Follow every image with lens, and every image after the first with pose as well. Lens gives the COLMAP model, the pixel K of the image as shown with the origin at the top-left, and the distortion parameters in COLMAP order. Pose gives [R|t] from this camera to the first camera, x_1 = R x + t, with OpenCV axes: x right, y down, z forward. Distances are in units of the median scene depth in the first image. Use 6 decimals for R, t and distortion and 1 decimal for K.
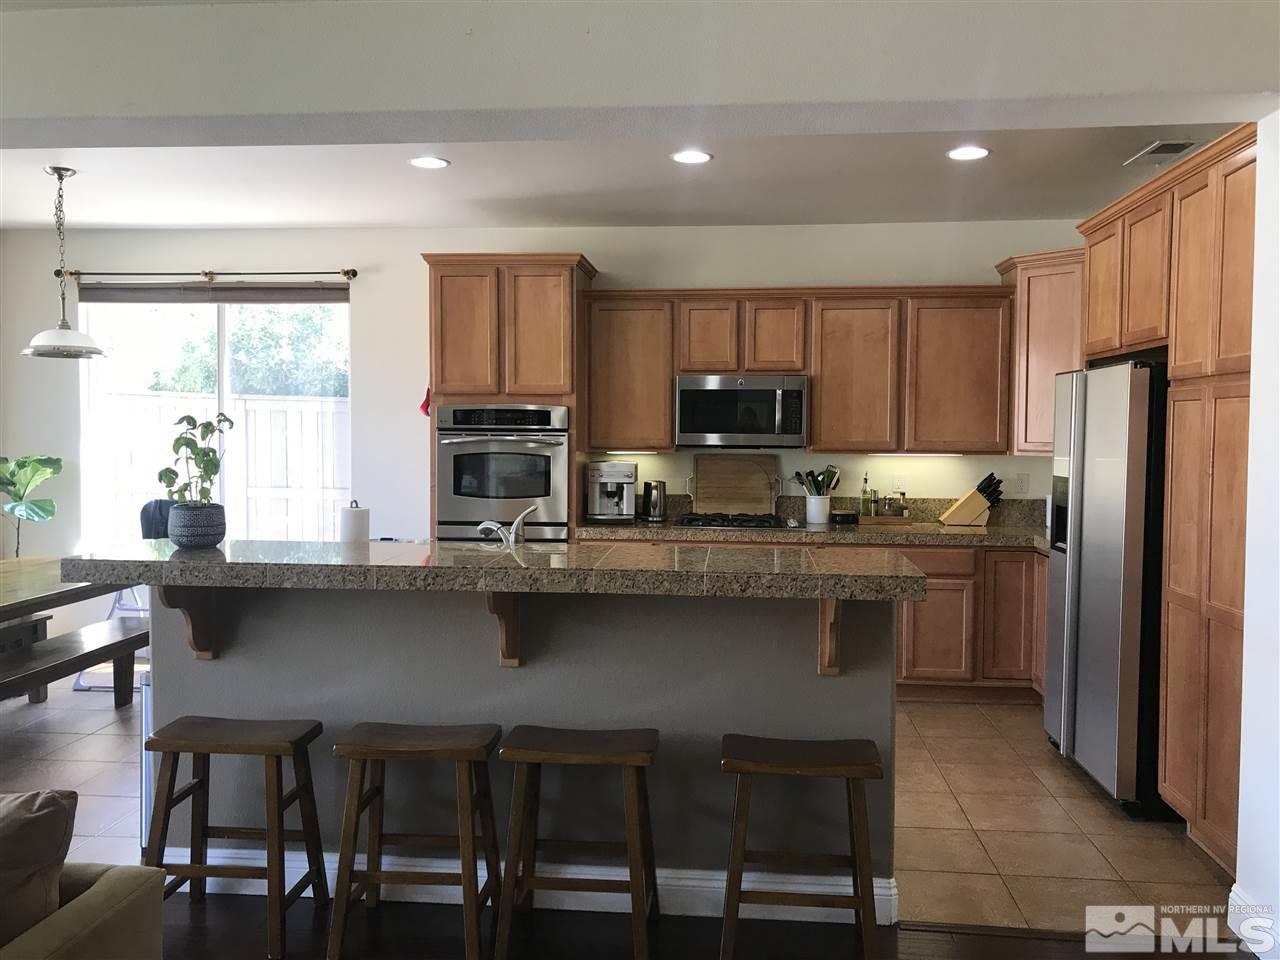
lens RADIAL K [[1056.3, 0, 633.6], [0, 1056.3, 483.2], [0, 0, 1]] dist [0.060735, -0.082480]
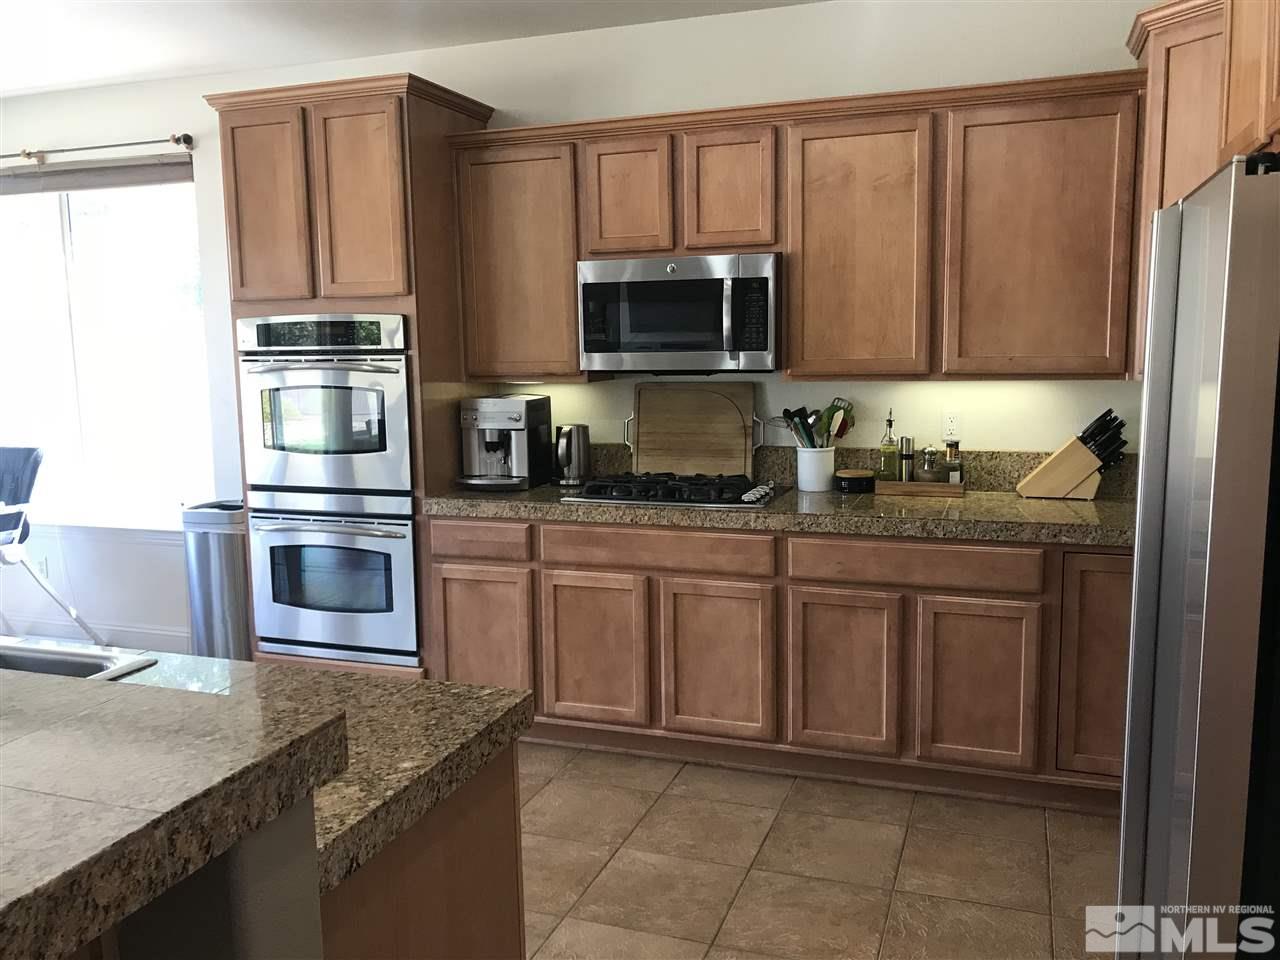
lens RADIAL K [[1056.3, 0, 650.4], [0, 1056.3, 476.0], [0, 0, 1]] dist [0.060735, -0.082480]
pose [[0.968909, 0.008480, -0.247271, 0.242738], [0.010912, 0.996975, 0.076949, -0.021197], [0.247175, -0.077255, 0.965886, 0.378528]]
